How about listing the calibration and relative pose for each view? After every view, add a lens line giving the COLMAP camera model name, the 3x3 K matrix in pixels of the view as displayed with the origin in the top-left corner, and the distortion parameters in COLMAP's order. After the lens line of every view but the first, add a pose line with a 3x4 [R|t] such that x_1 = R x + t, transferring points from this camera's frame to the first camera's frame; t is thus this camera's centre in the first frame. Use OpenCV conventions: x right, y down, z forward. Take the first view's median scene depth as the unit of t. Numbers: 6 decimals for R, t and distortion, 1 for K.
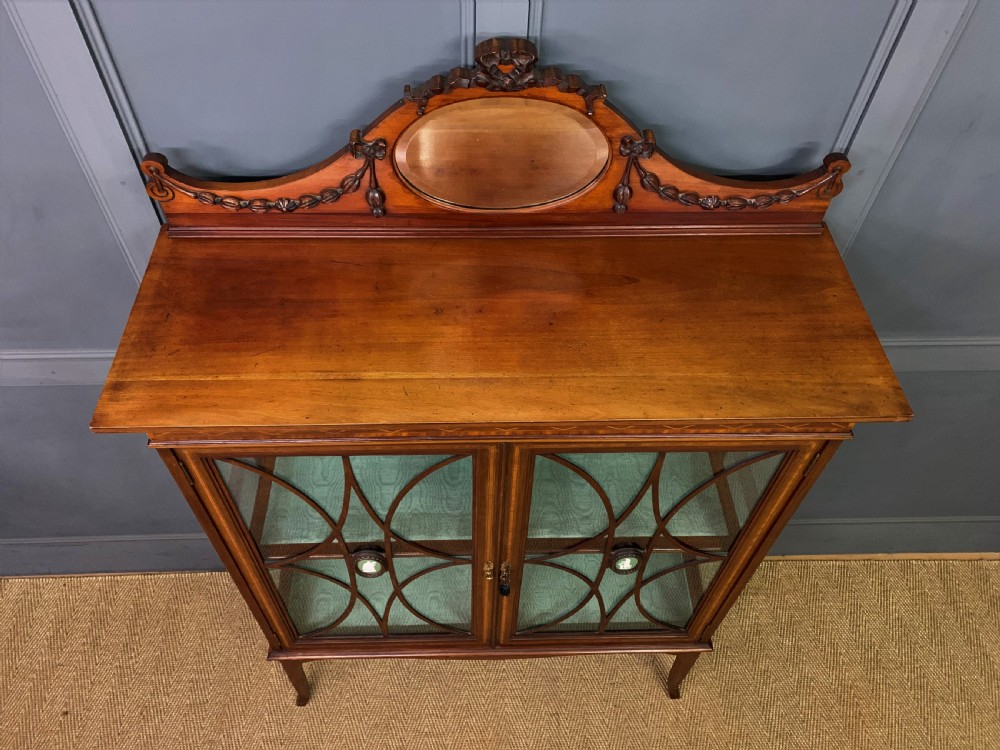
lens RADIAL K [[769.0, 0, 492.7], [0, 769.0, 370.1], [0, 0, 1]] dist [0.095188, -0.182759]
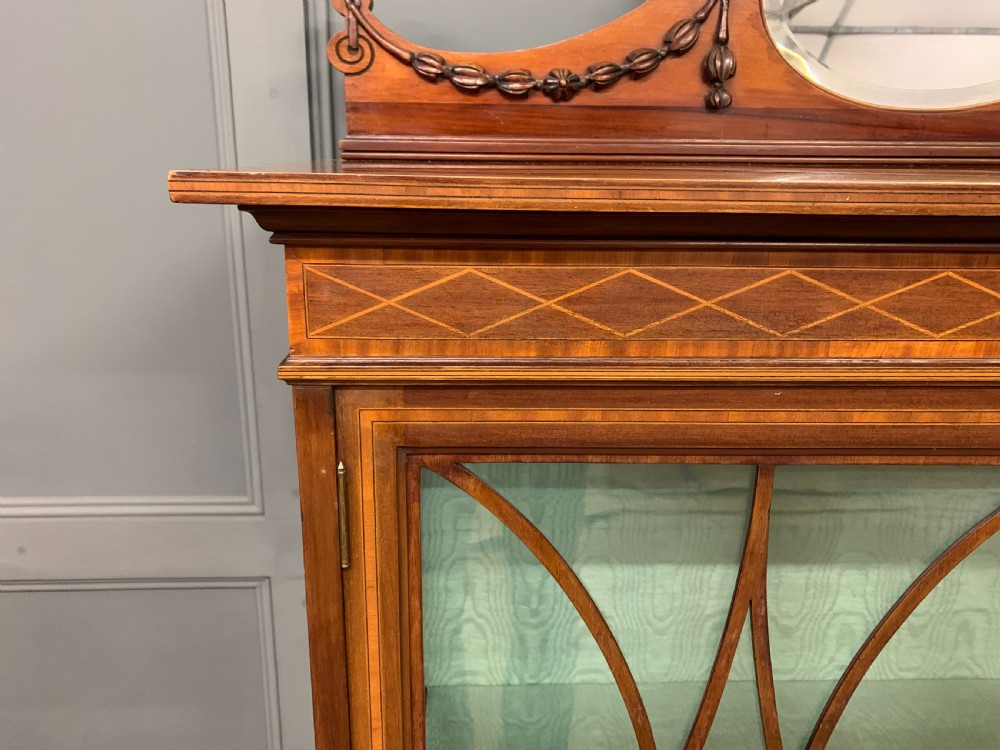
lens RADIAL K [[784.0, 0, 494.6], [0, 784.0, 362.7], [0, 0, 1]] dist [0.020937, -0.007668]
pose [[0.999922, -0.012016, 0.003351, -0.316939], [0.011709, 0.811413, -0.584356, 0.286172], [0.004302, 0.584350, 0.811490, 0.645473]]
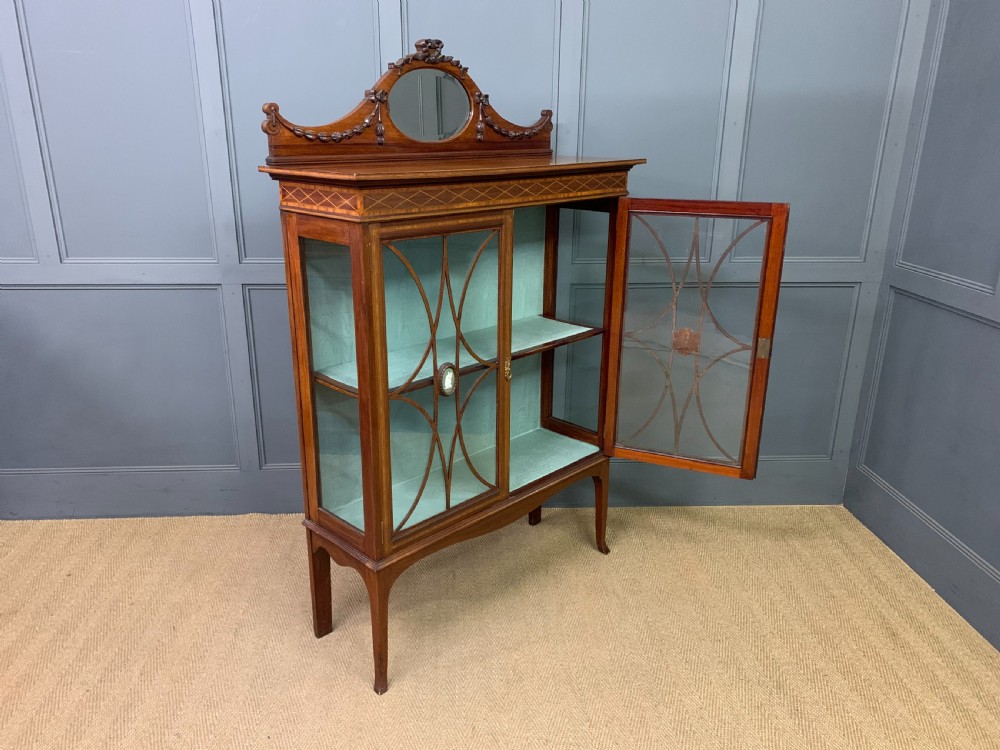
lens RADIAL K [[759.2, 0, 488.8], [0, 759.2, 373.6], [0, 0, 1]] dist [0.034252, -0.004421]
pose [[0.725778, -0.234482, 0.646734, -1.205710], [0.542158, 0.773647, -0.327925, 0.893738], [-0.423451, 0.588633, 0.688622, 0.025675]]
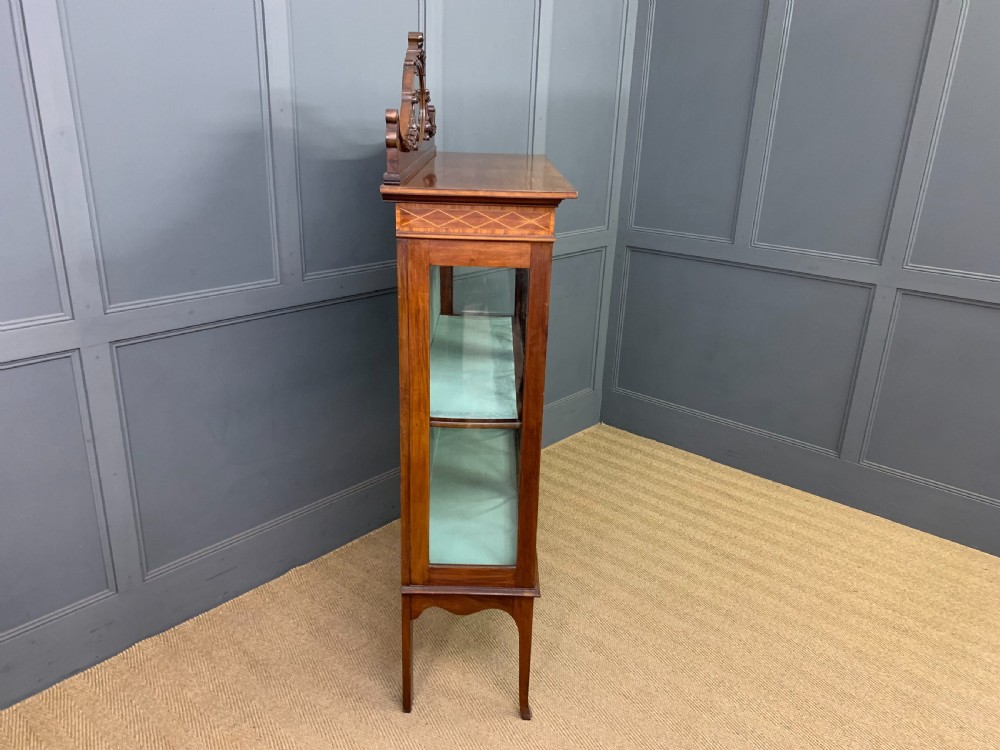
lens RADIAL K [[750.6, 0, 499.6], [0, 750.6, 378.5], [0, 0, 1]] dist [0.037325, -0.005165]
pose [[0.039362, -0.366859, 0.929443, -1.714308], [0.759478, 0.615446, 0.210758, -0.109037], [-0.649341, 0.697596, 0.302847, 0.756234]]
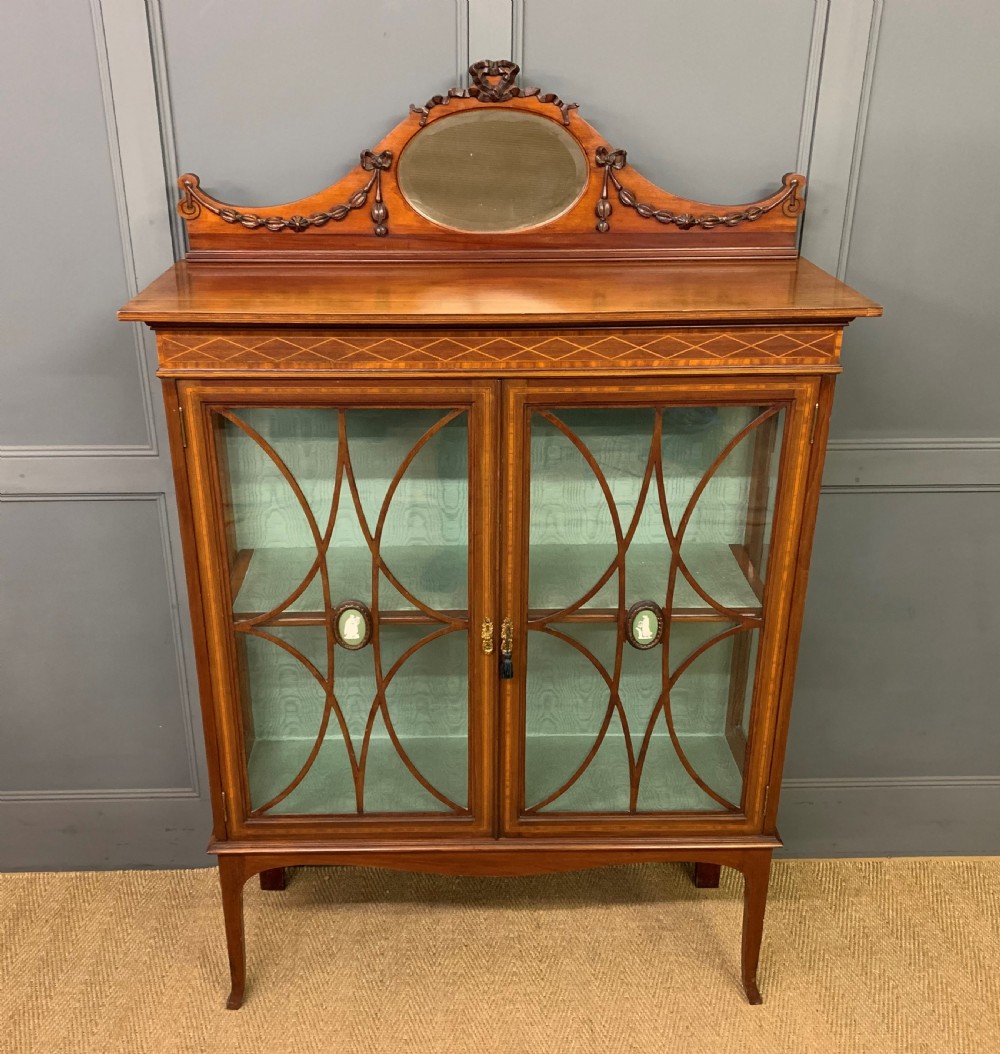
lens RADIAL K [[1090.5, 0, 471.4], [0, 1090.5, 515.5], [0, 0, 1]] dist [0.134439, -0.303756]
pose [[0.999628, -0.016531, -0.021671, 0.006979], [0.004652, 0.886885, -0.461966, 0.874822], [0.026857, 0.461694, 0.886633, -0.191854]]
